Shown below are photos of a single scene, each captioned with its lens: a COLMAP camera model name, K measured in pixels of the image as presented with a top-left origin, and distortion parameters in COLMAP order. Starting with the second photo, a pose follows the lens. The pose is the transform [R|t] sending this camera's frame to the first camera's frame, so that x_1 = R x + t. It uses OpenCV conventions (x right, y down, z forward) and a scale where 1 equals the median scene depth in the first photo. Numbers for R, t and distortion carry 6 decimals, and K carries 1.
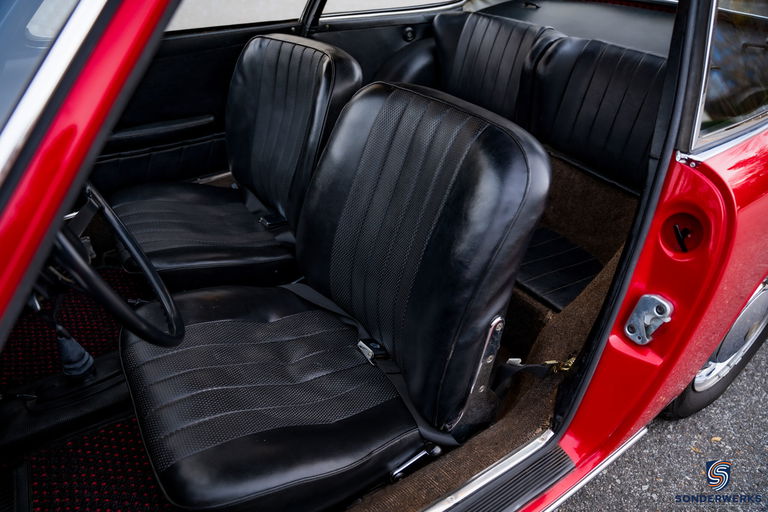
lens RADIAL K [[519.5, 0, 383.5], [0, 519.5, 263.9], [0, 0, 1]] dist [-0.142850, 0.070309]
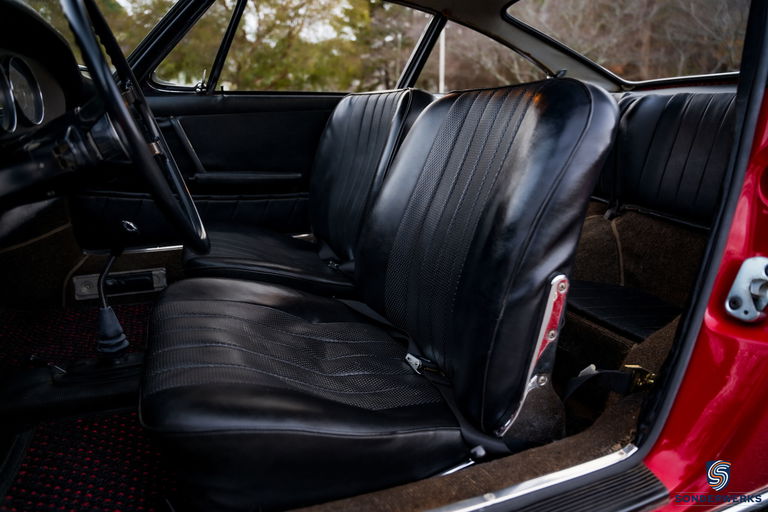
lens RADIAL K [[519.5, 0, 381.1], [0, 519.5, 252.8], [0, 0, 1]] dist [-0.142850, 0.070309]
pose [[0.979032, 0.060253, -0.194592, 0.073400], [-0.117769, 0.946852, -0.299335, 0.269112], [0.166214, 0.315975, 0.934095, 0.125021]]
